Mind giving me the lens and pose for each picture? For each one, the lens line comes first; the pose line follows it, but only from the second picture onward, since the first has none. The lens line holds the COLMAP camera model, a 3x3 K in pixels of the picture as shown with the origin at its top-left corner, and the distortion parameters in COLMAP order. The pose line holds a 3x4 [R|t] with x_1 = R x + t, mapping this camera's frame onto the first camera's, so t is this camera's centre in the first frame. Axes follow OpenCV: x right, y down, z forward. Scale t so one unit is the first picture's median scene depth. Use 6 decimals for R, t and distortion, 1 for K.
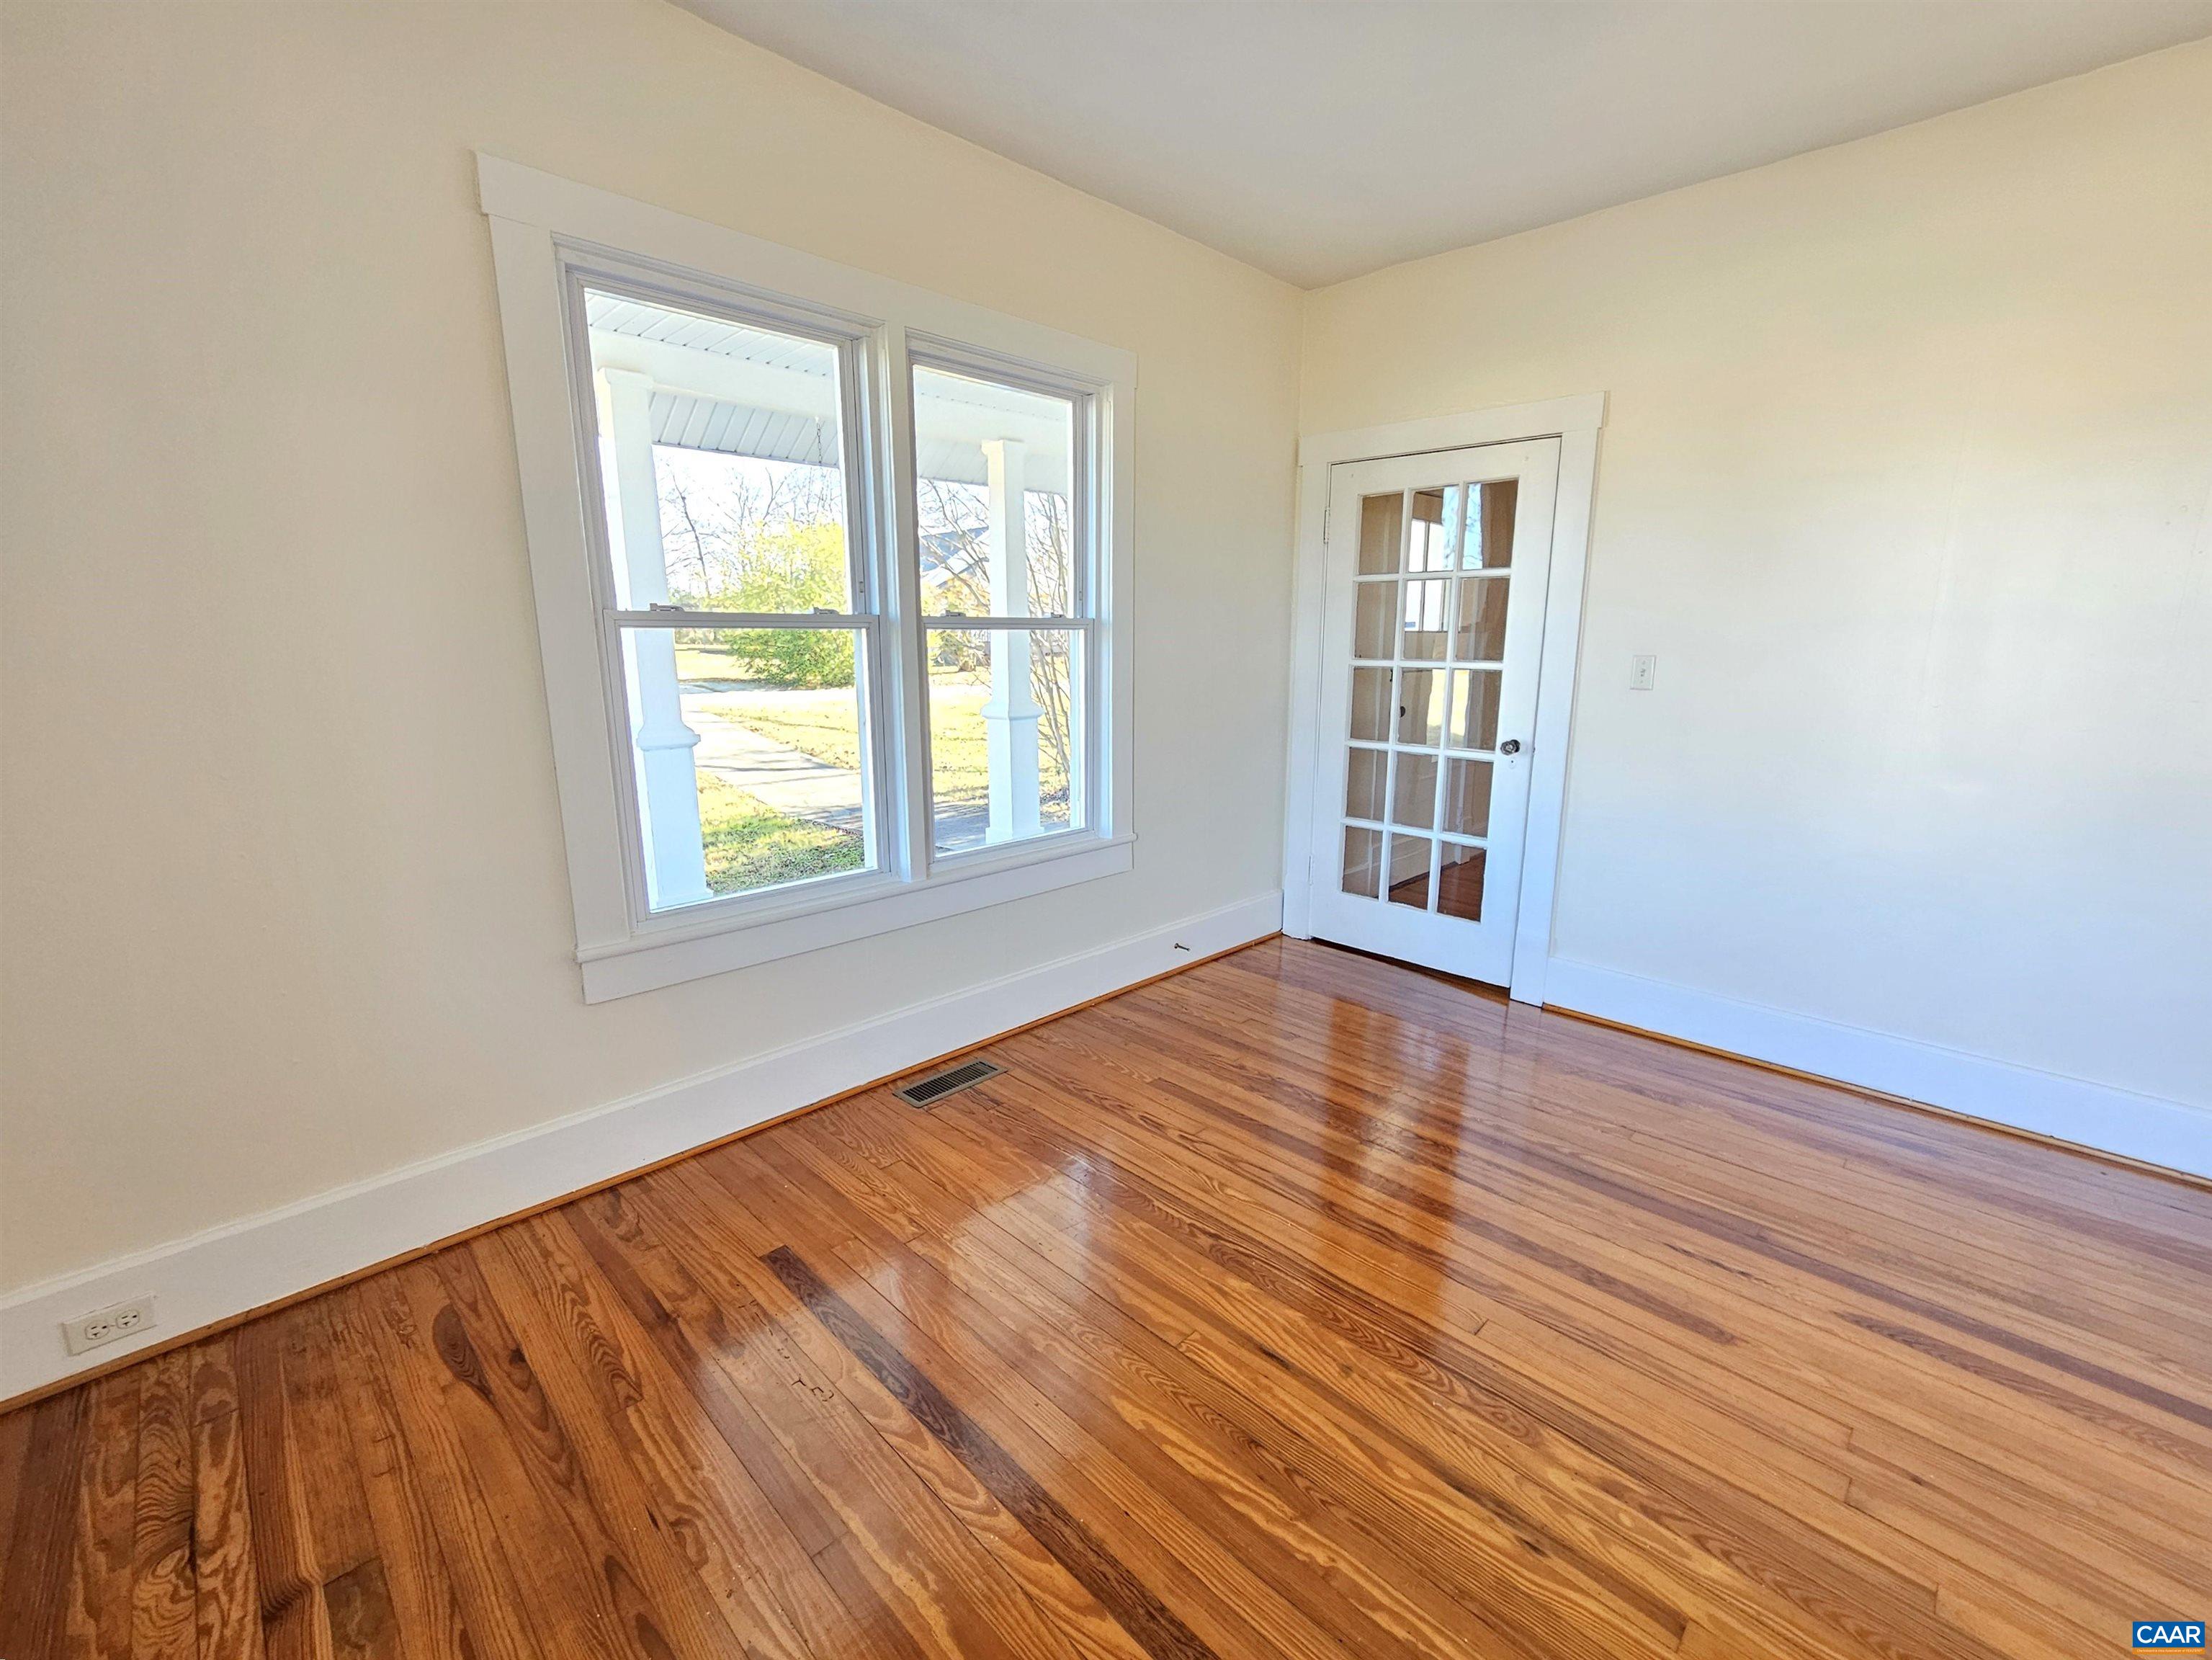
lens RADIAL K [[929.3, 0, 1114.1], [0, 929.3, 838.1], [0, 0, 1]] dist [-0.000681, 0.000663]
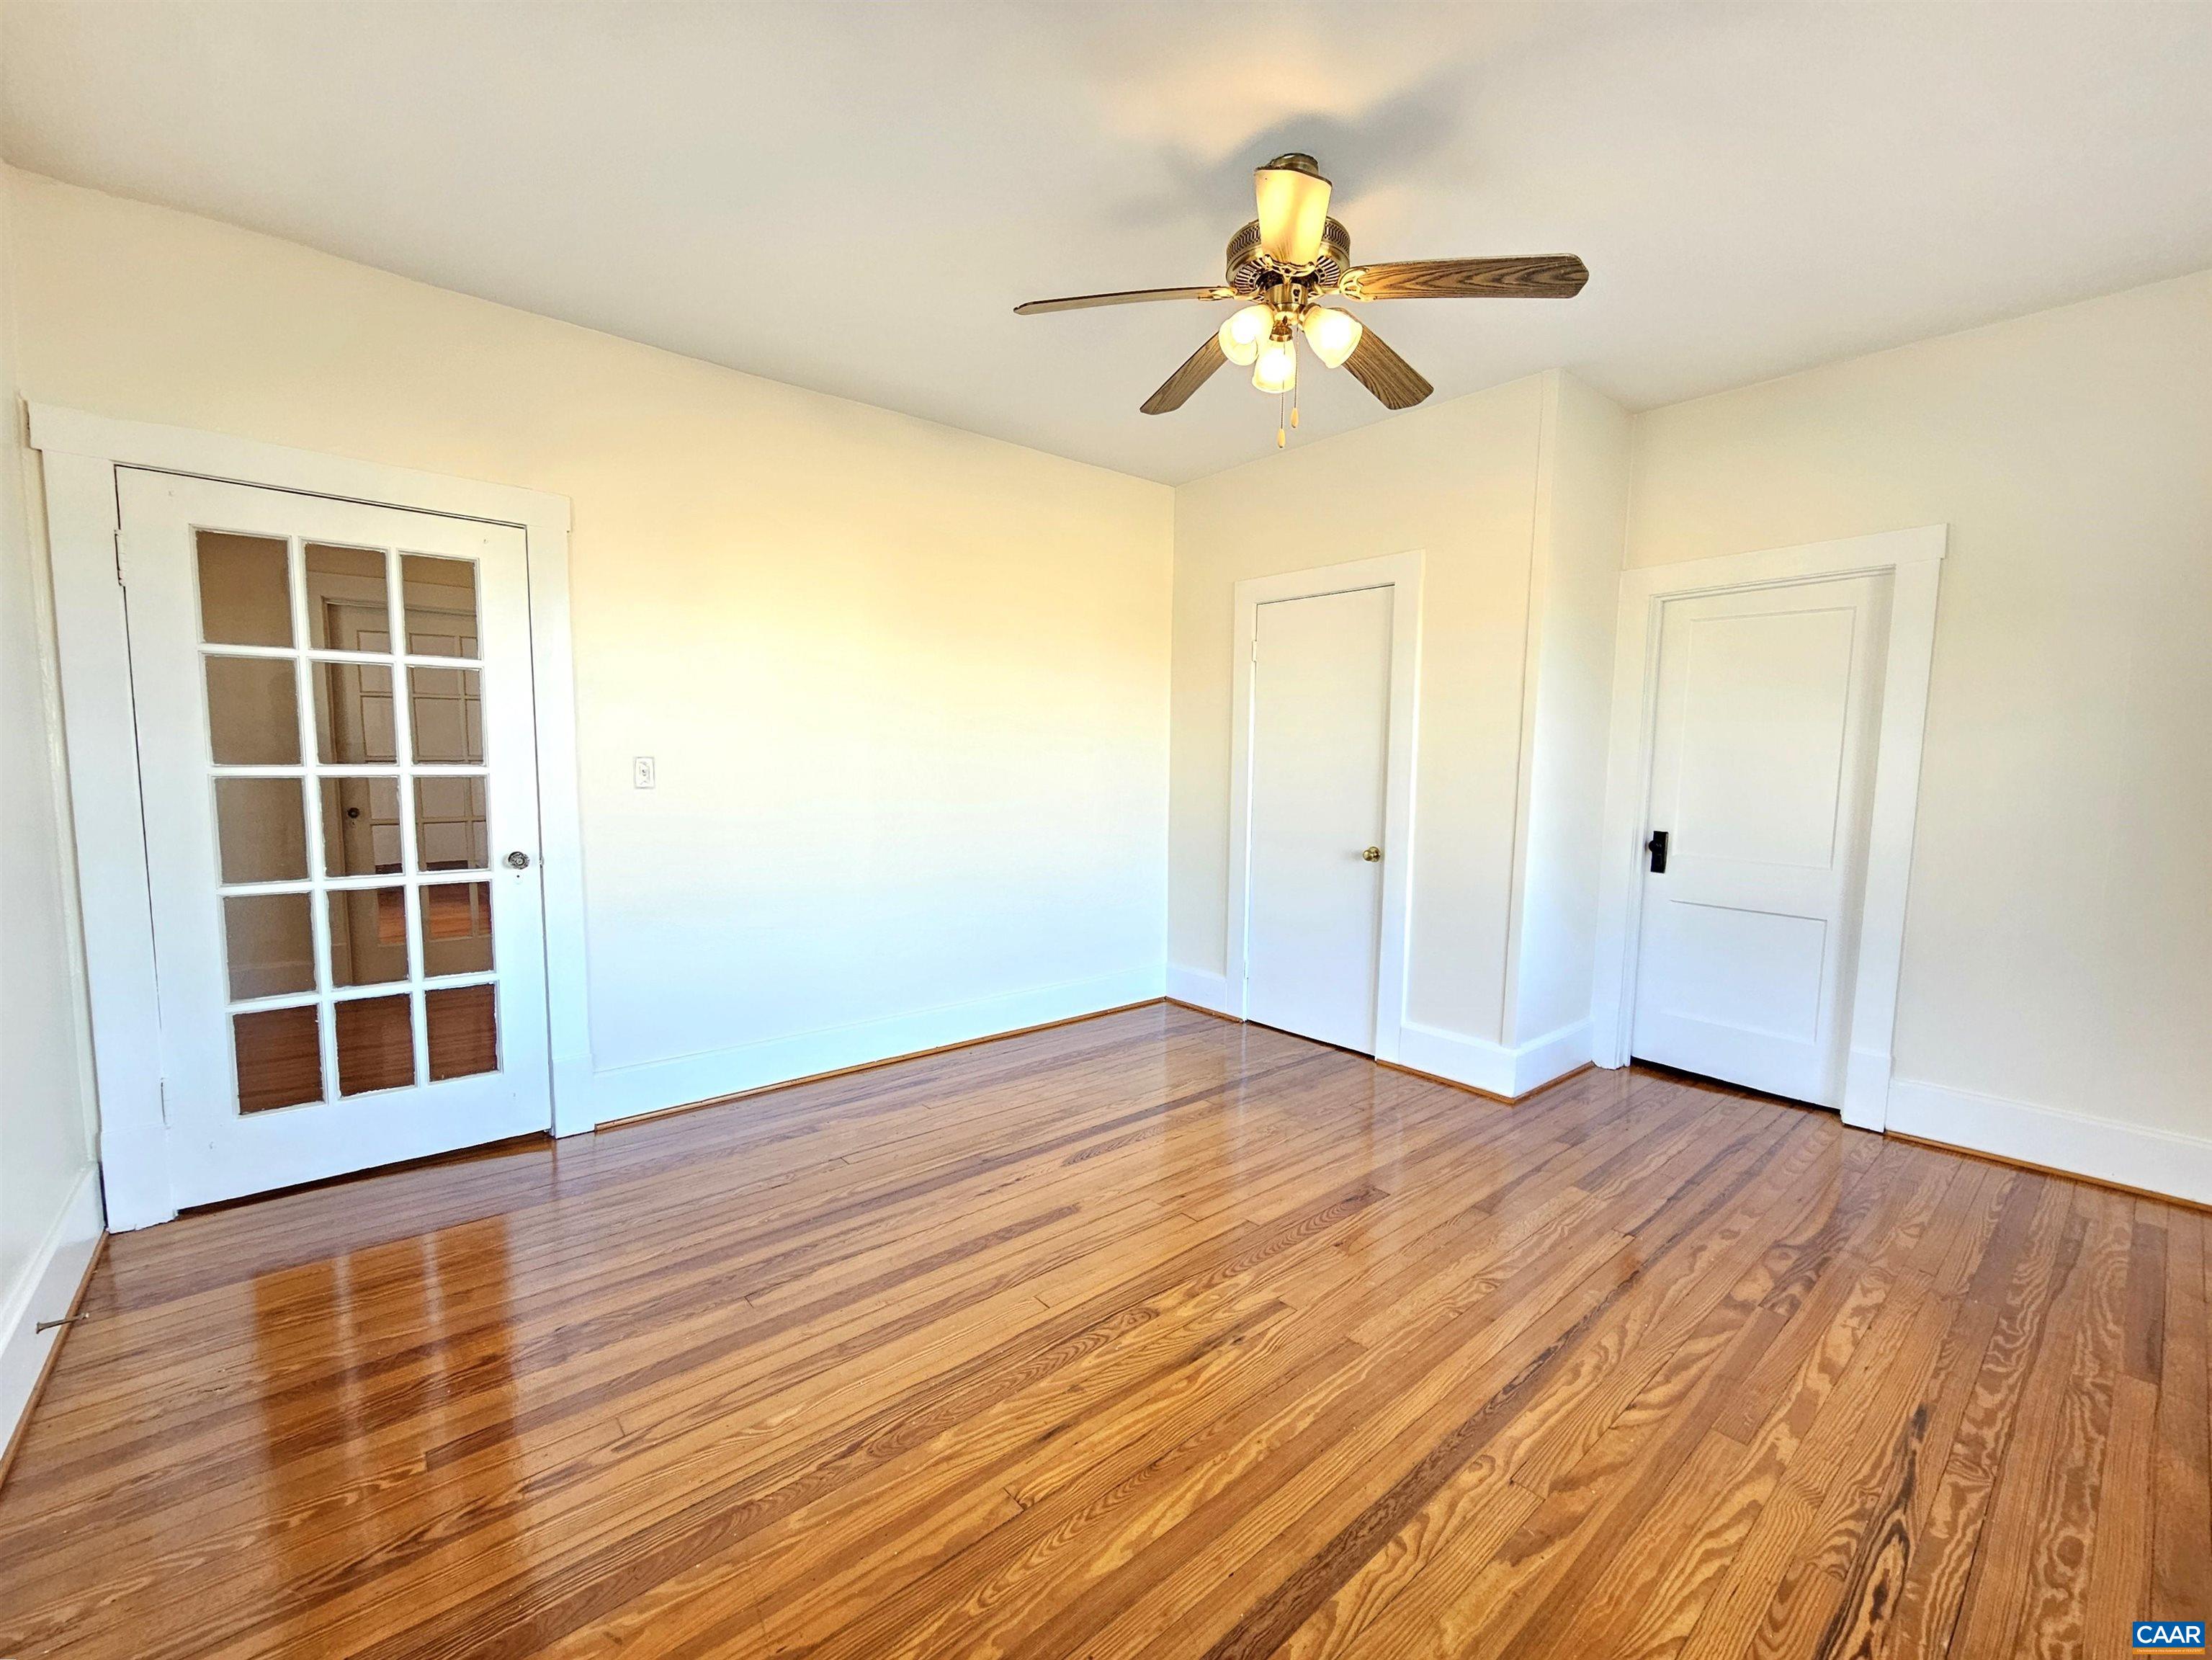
lens RADIAL K [[920.4, 0, 1099.7], [0, 920.4, 836.2], [0, 0, 1]] dist [0.001394, 0.000293]
pose [[0.091645, -0.093637, 0.991380, -0.552099], [0.198096, 0.977385, 0.074003, -0.106946], [-0.975889, 0.189606, 0.108121, 0.514395]]
